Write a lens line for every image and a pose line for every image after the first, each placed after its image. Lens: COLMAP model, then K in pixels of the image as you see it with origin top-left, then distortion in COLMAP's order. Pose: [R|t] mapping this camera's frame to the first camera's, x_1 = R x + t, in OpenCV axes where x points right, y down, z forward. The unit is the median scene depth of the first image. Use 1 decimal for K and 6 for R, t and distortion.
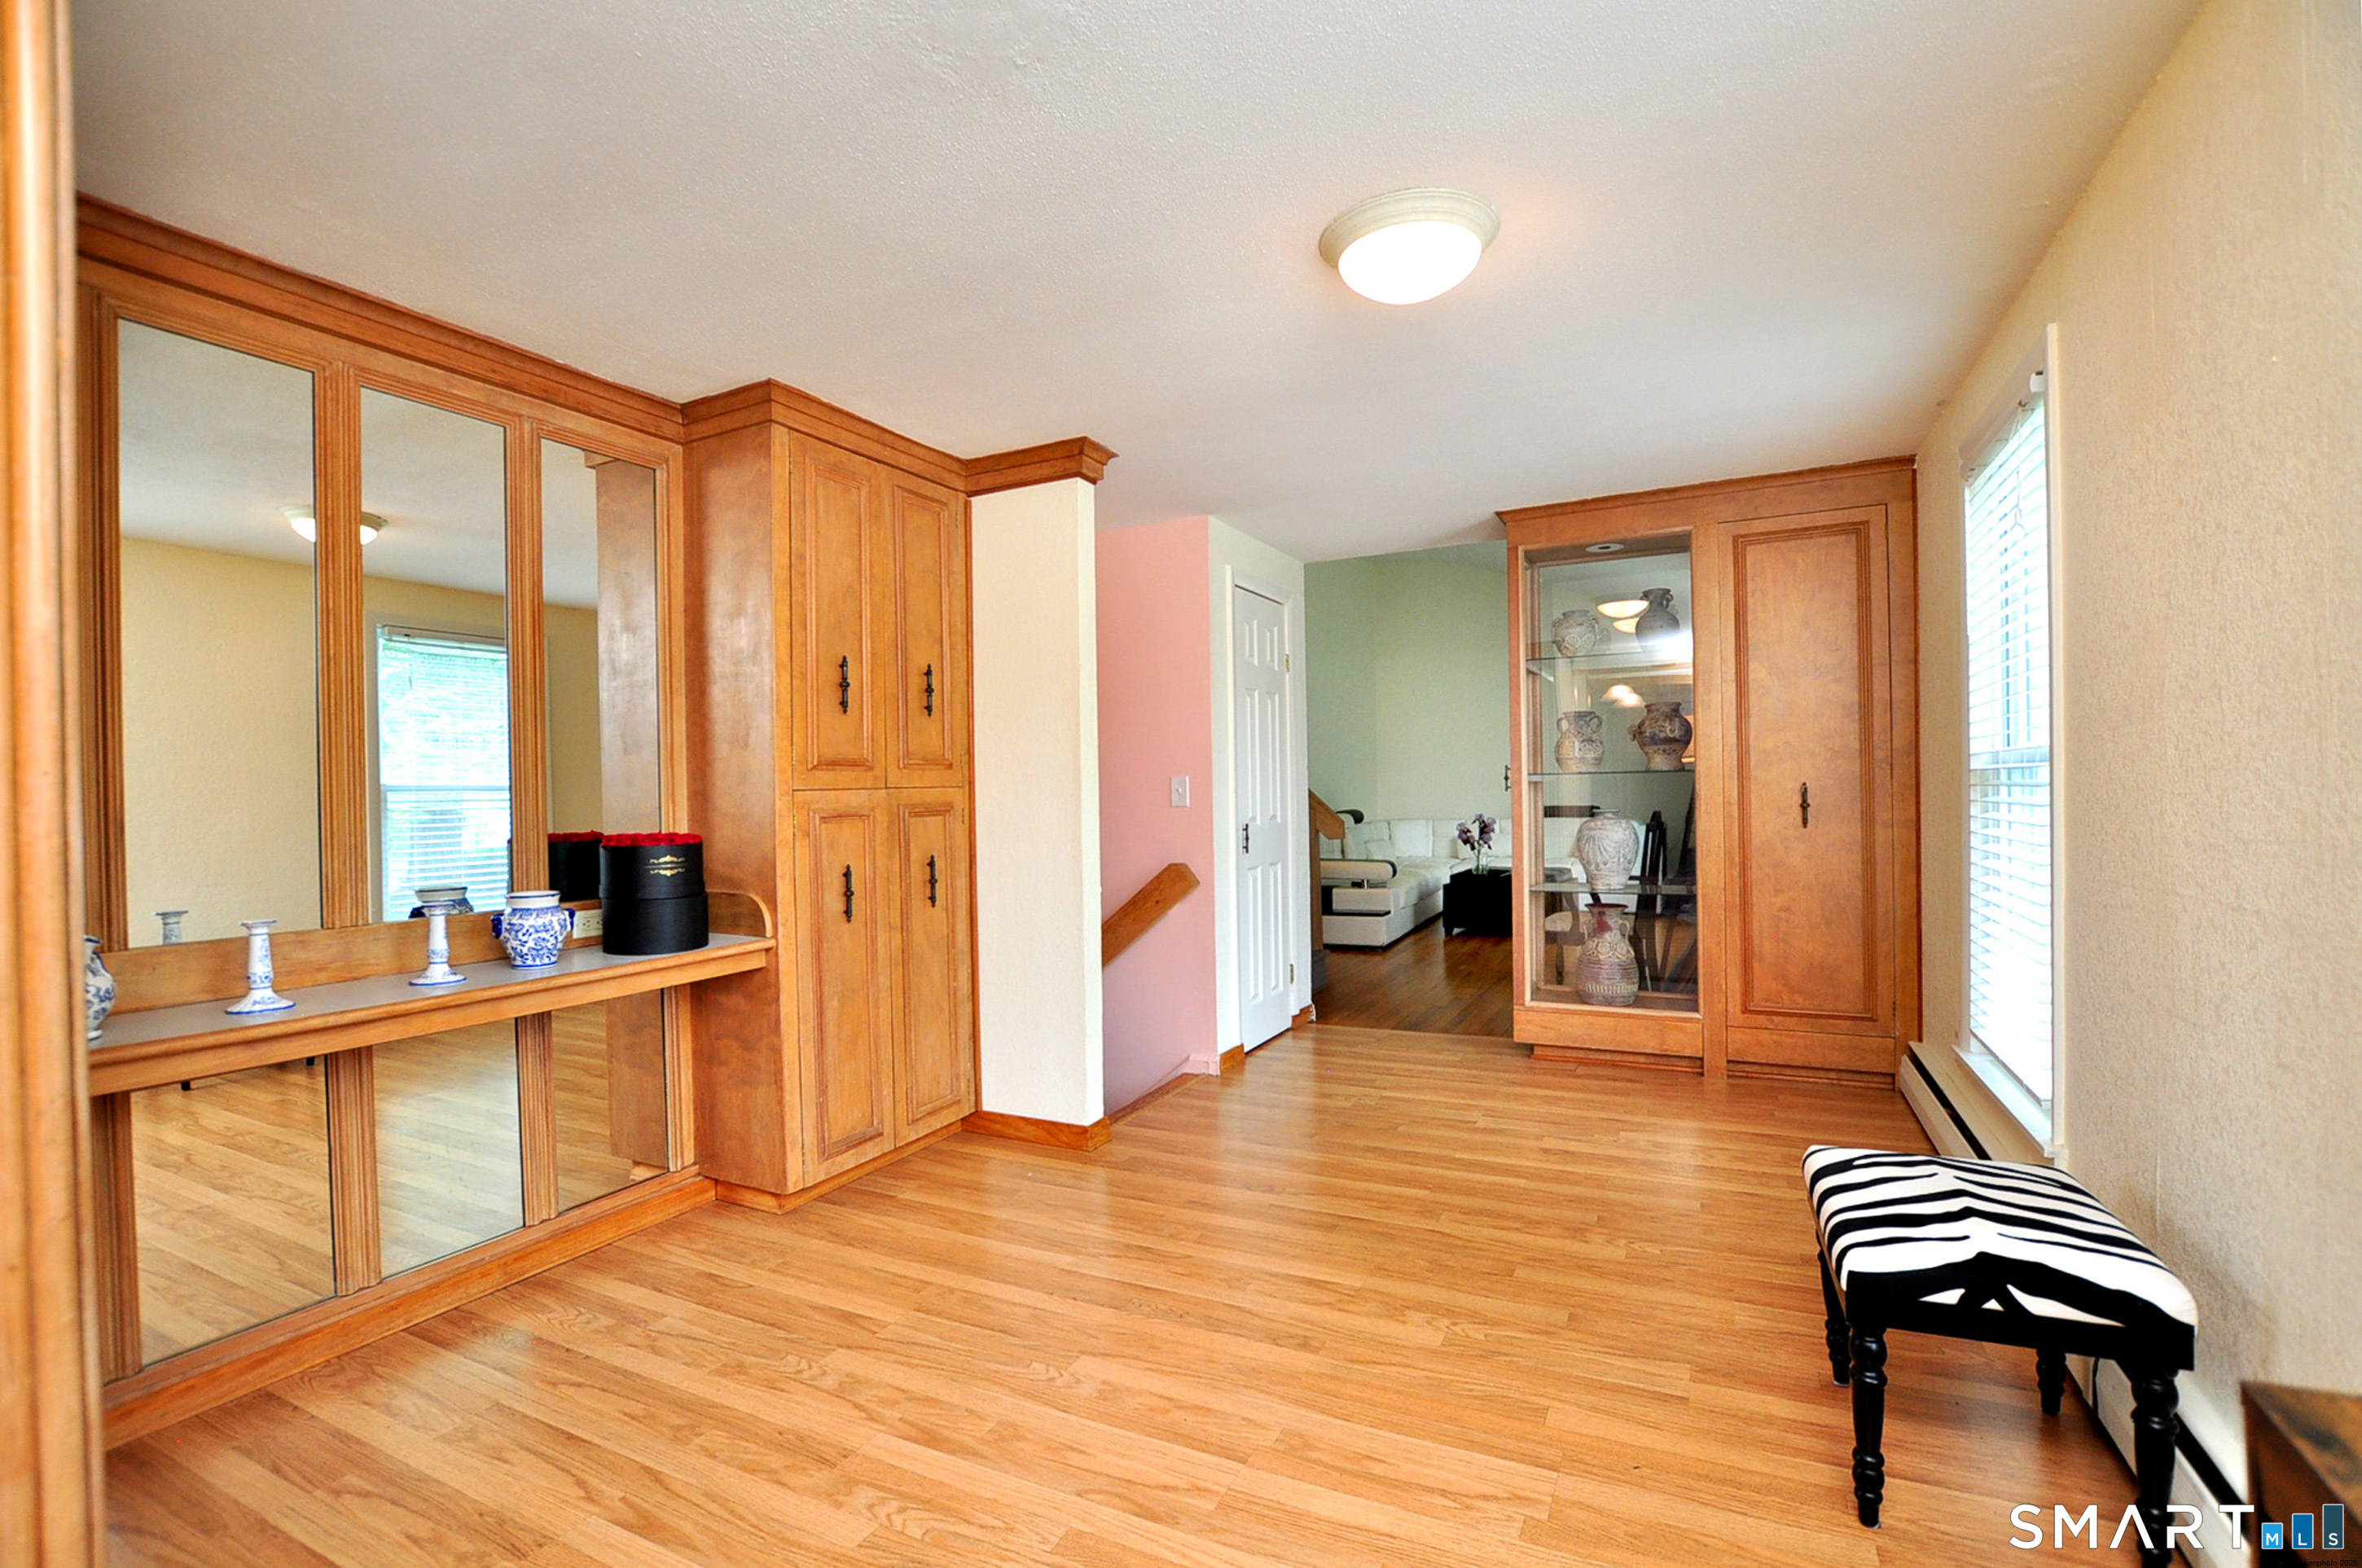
lens RADIAL K [[1044.0, 0, 1179.7], [0, 1044.0, 798.5], [0, 0, 1]] dist [-0.020740, -0.000047]
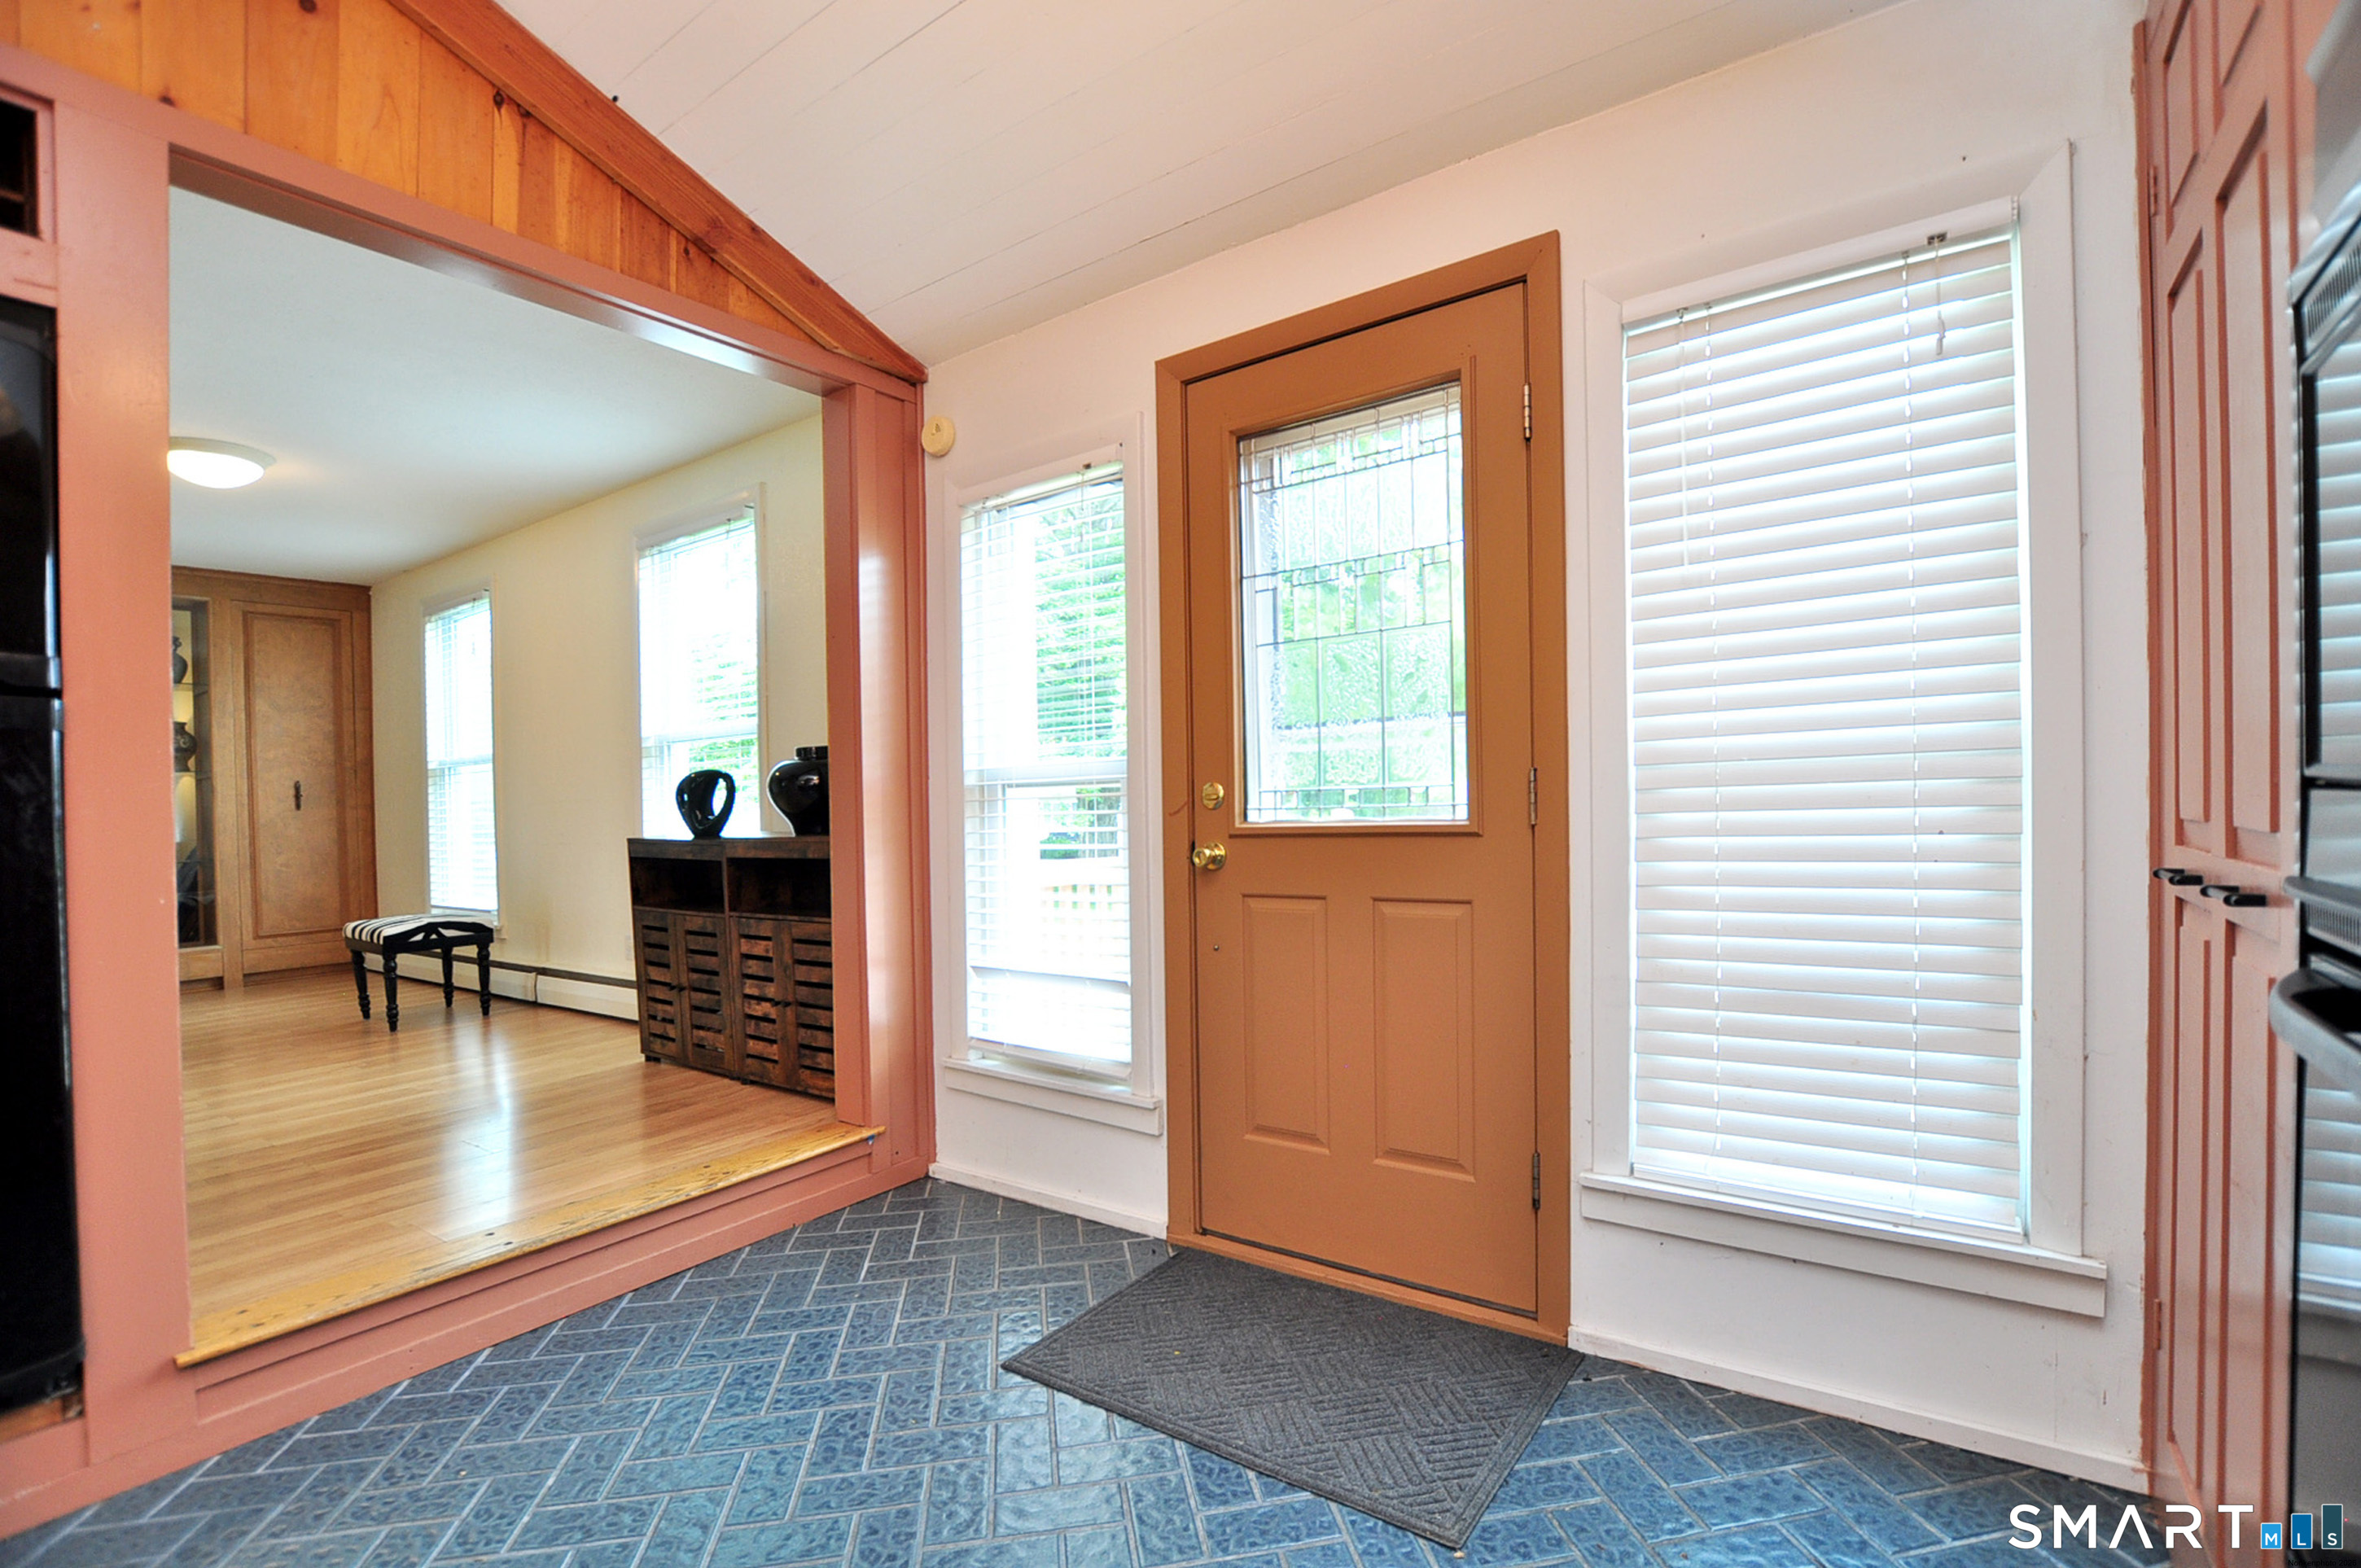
lens RADIAL K [[1043.5, 0, 1179.2], [0, 1043.5, 798.5], [0, 0, 1]] dist [-0.020740, -0.000047]
pose [[0.251222, -0.003898, 0.967922, -0.537931], [0.025157, 0.999680, -0.002503, 0.046816], [-0.967603, 0.024979, 0.251239, -0.640793]]
